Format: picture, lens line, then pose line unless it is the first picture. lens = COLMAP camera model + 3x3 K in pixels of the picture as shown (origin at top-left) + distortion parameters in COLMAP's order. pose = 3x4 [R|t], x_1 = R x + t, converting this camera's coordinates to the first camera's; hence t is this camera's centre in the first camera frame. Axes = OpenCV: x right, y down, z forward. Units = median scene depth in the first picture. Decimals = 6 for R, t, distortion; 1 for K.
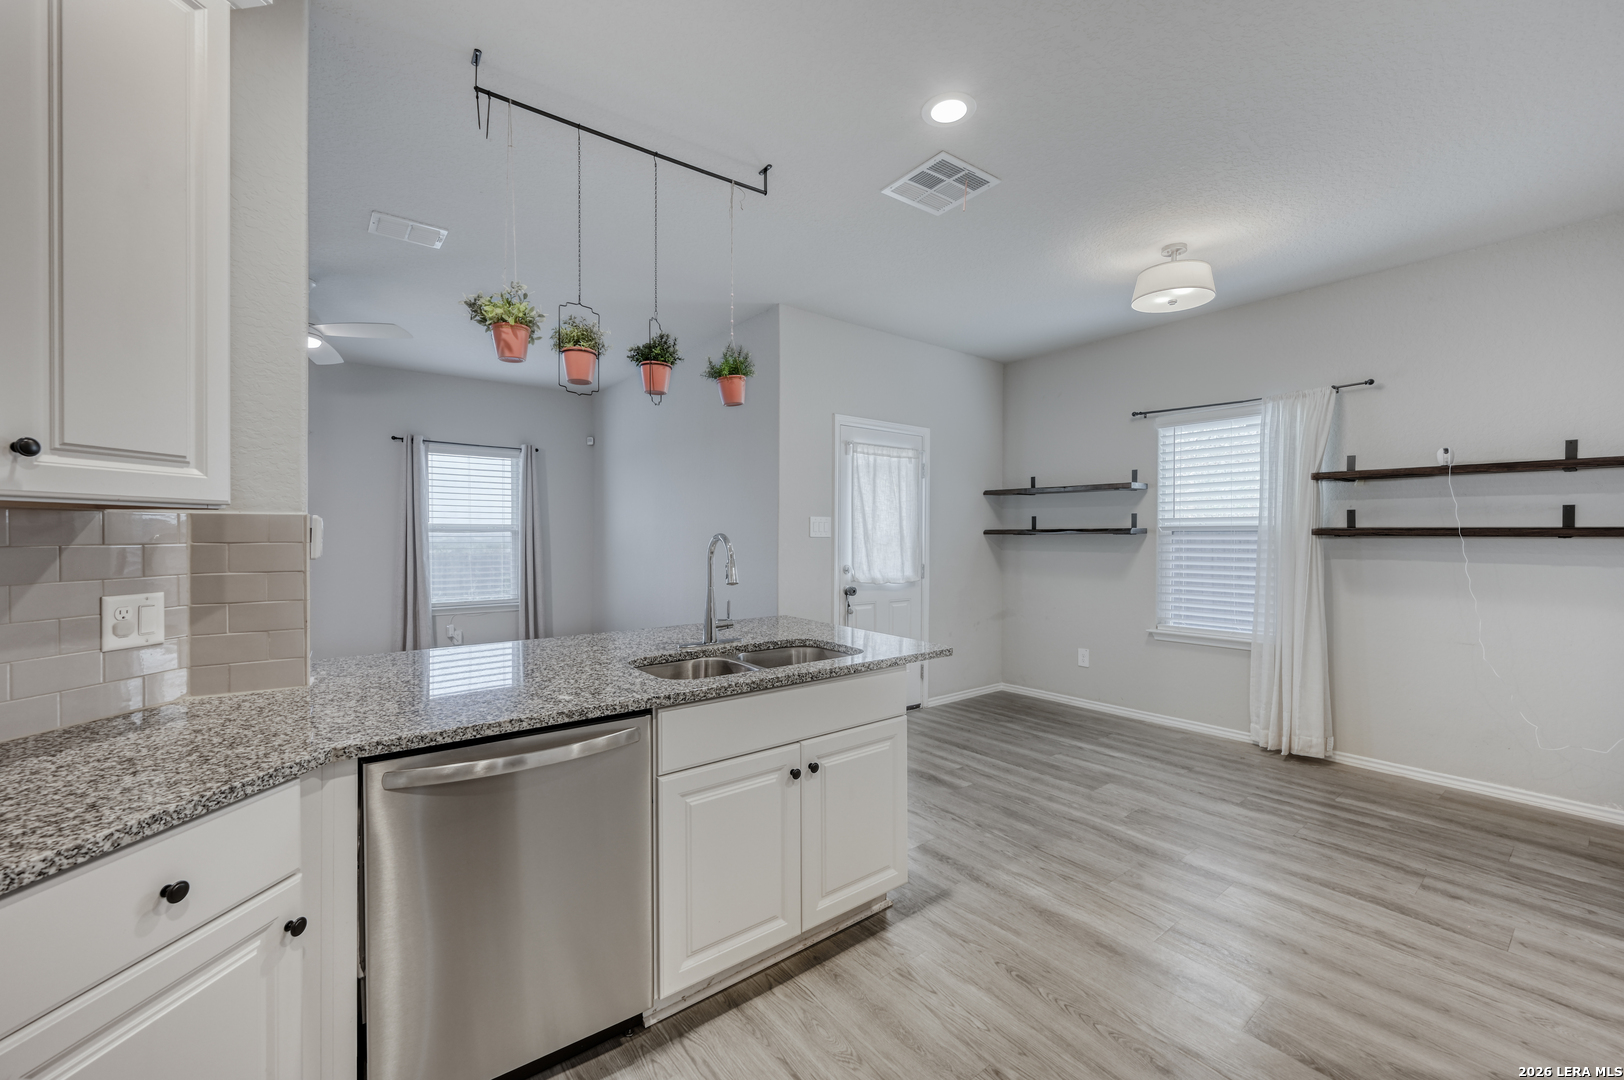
lens RADIAL K [[654.2, 0, 820.0], [0, 654.2, 535.3], [0, 0, 1]] dist [-0.000754, -0.000090]
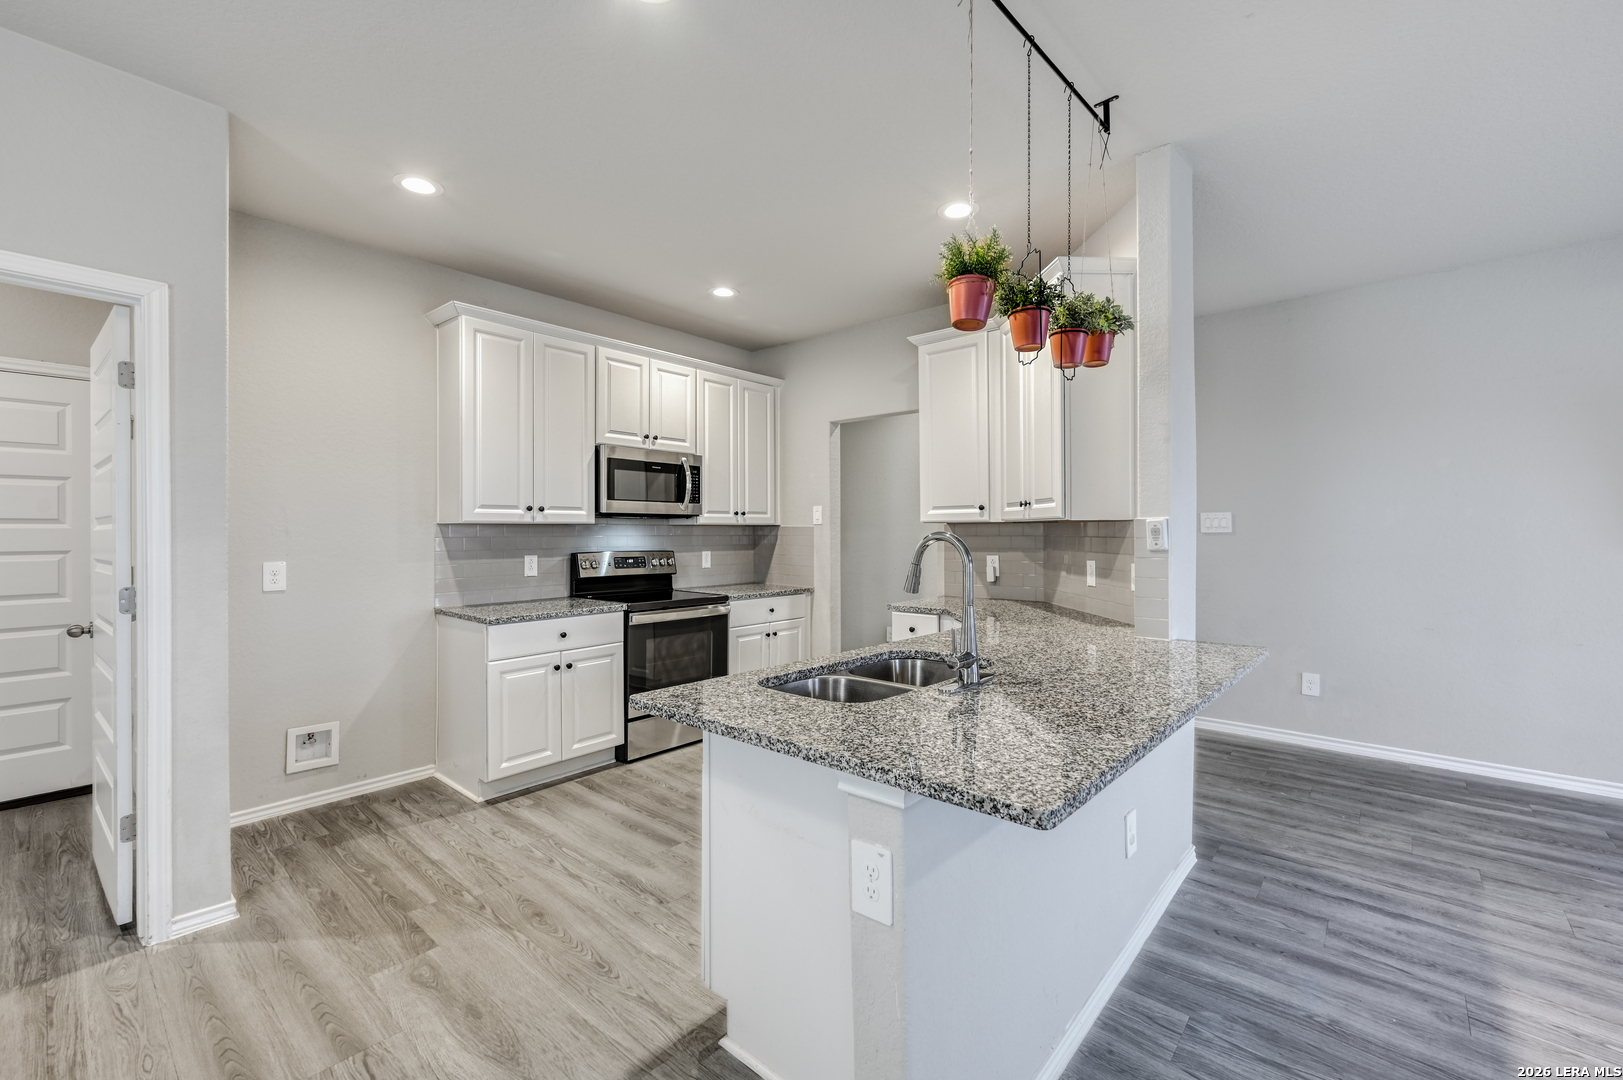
lens RADIAL K [[670.5, 0, 813.4], [0, 670.5, 530.0], [0, 0, 1]] dist [-0.000382, -0.000348]
pose [[-0.982980, 0.000031, -0.183710, 0.085959], [0.000370, 0.999998, -0.001809, -0.001932], [0.183710, -0.001846, -0.982979, 1.032407]]
